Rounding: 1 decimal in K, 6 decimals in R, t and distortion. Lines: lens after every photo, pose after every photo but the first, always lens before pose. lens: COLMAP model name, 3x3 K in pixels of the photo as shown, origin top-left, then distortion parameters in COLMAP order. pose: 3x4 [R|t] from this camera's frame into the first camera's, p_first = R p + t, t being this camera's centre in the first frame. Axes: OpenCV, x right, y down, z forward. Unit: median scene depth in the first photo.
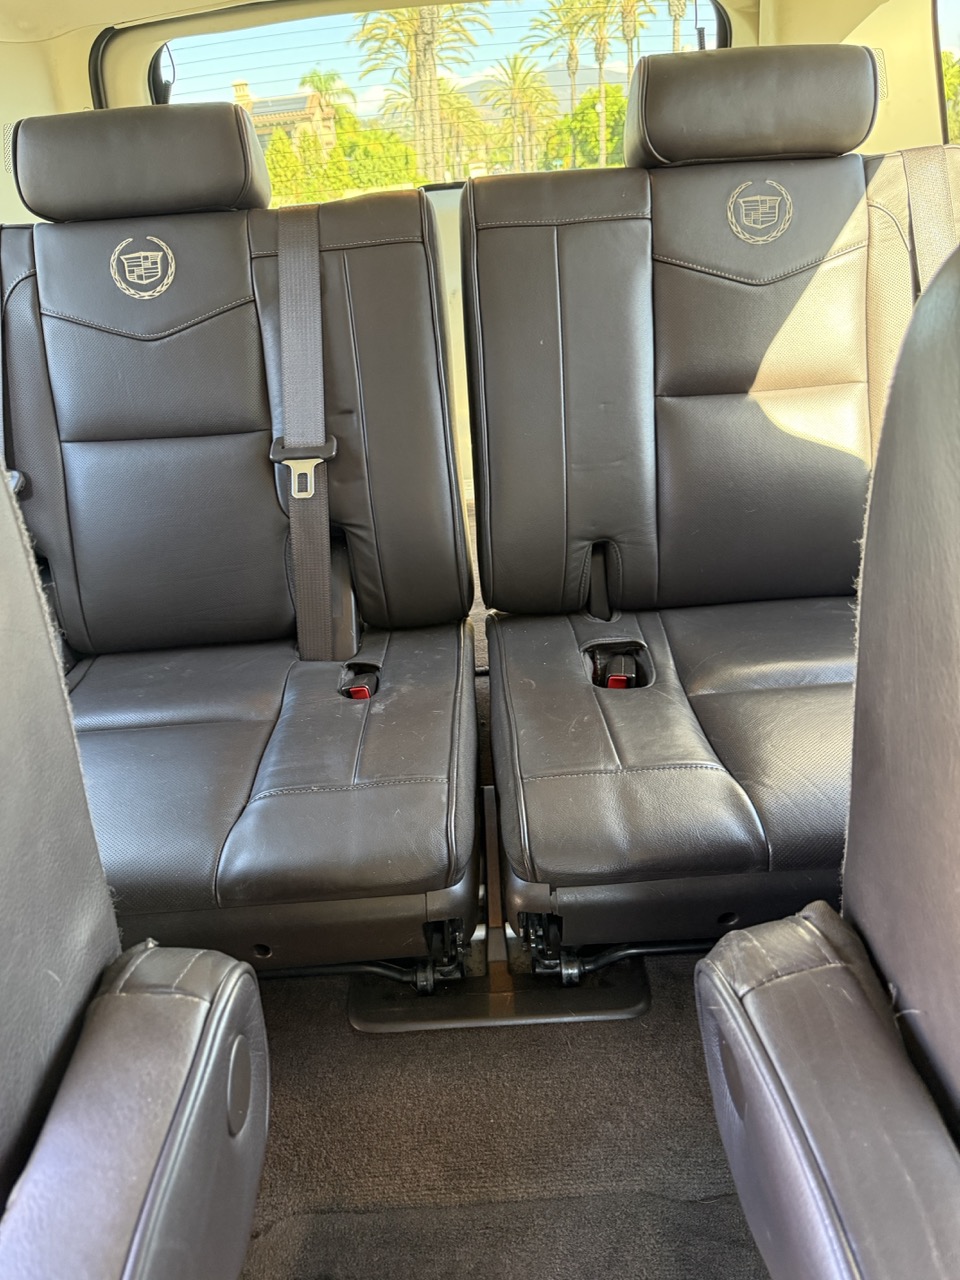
lens RADIAL K [[927.5, 0, 487.8], [0, 927.5, 638.7], [0, 0, 1]] dist [0.078886, -0.119194]
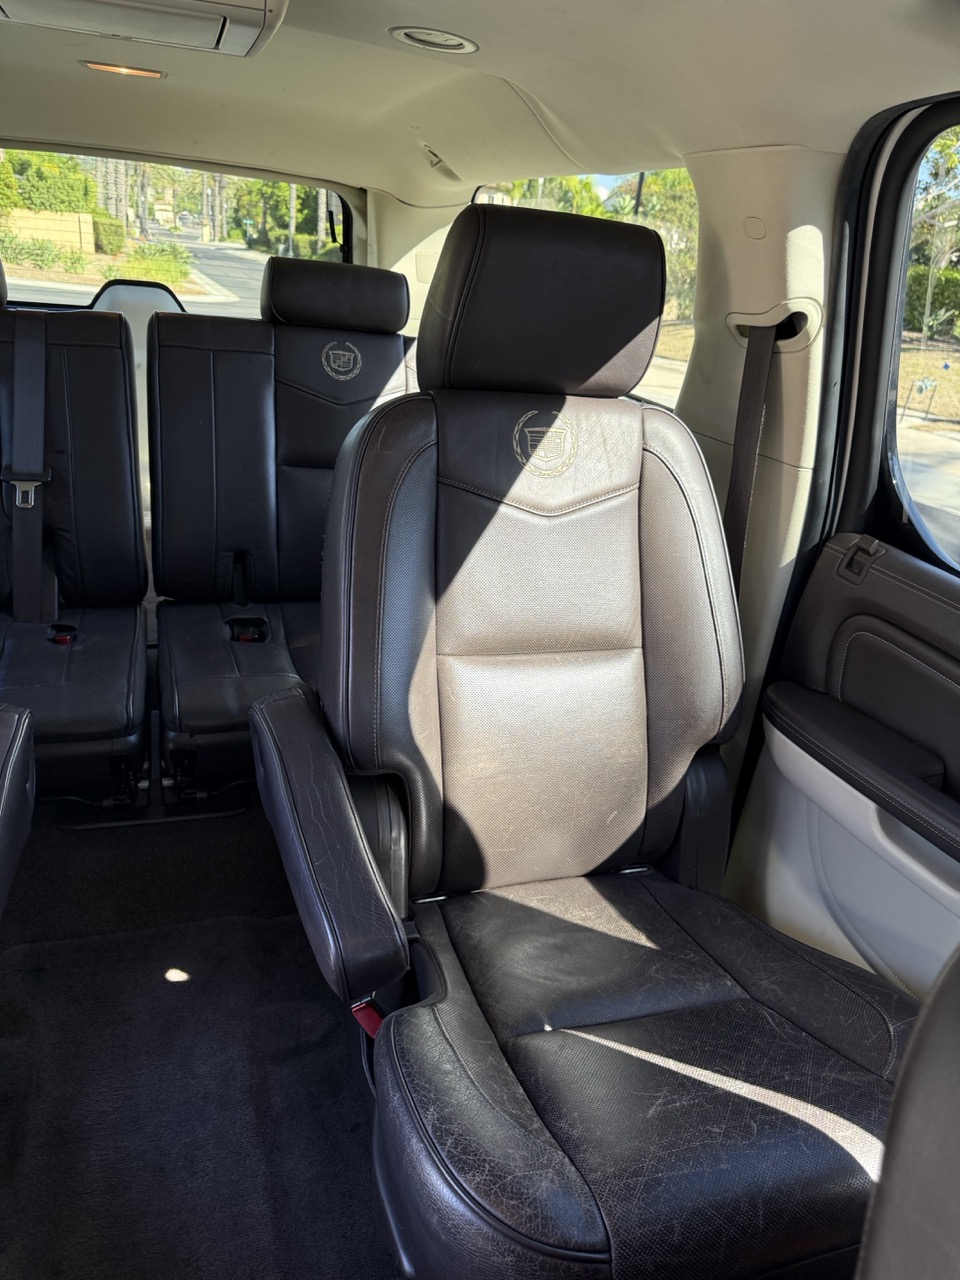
lens RADIAL K [[927.5, 0, 487.8], [0, 927.5, 638.7], [0, 0, 1]] dist [0.078886, -0.119194]
pose [[0.943005, 0.036485, 0.330774, 0.004899], [-0.015728, 0.997747, -0.065216, 0.133821], [-0.332408, 0.056296, 0.941454, -0.589855]]
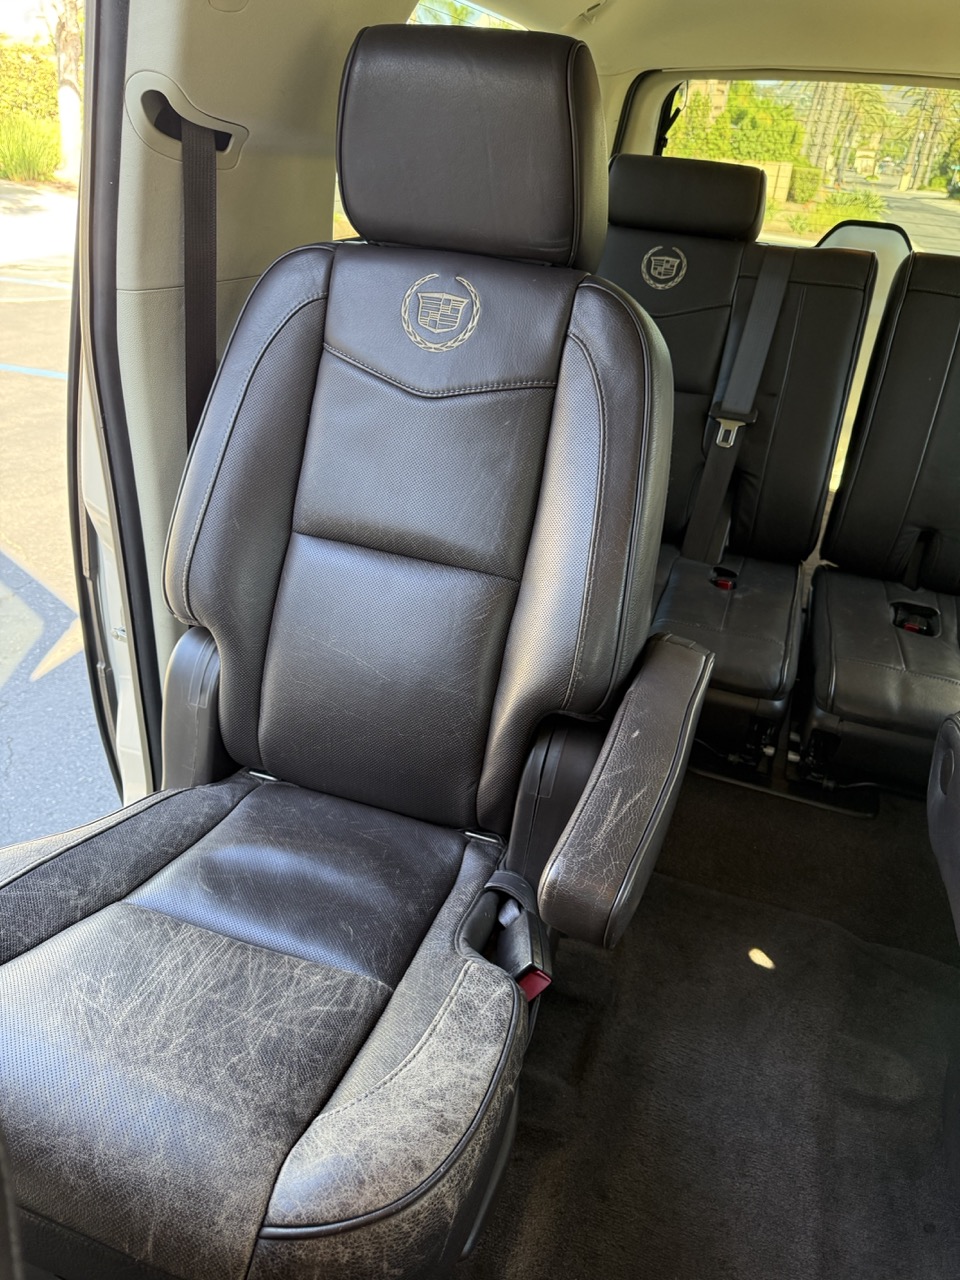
lens RADIAL K [[931.2, 0, 483.2], [0, 931.2, 644.1], [0, 0, 1]] dist [0.070767, -0.079912]
pose [[0.926917, 0.293664, -0.233638, -0.111941], [-0.284537, 0.955908, 0.072651, 0.140019], [0.244672, -0.000863, 0.969606, -0.493342]]
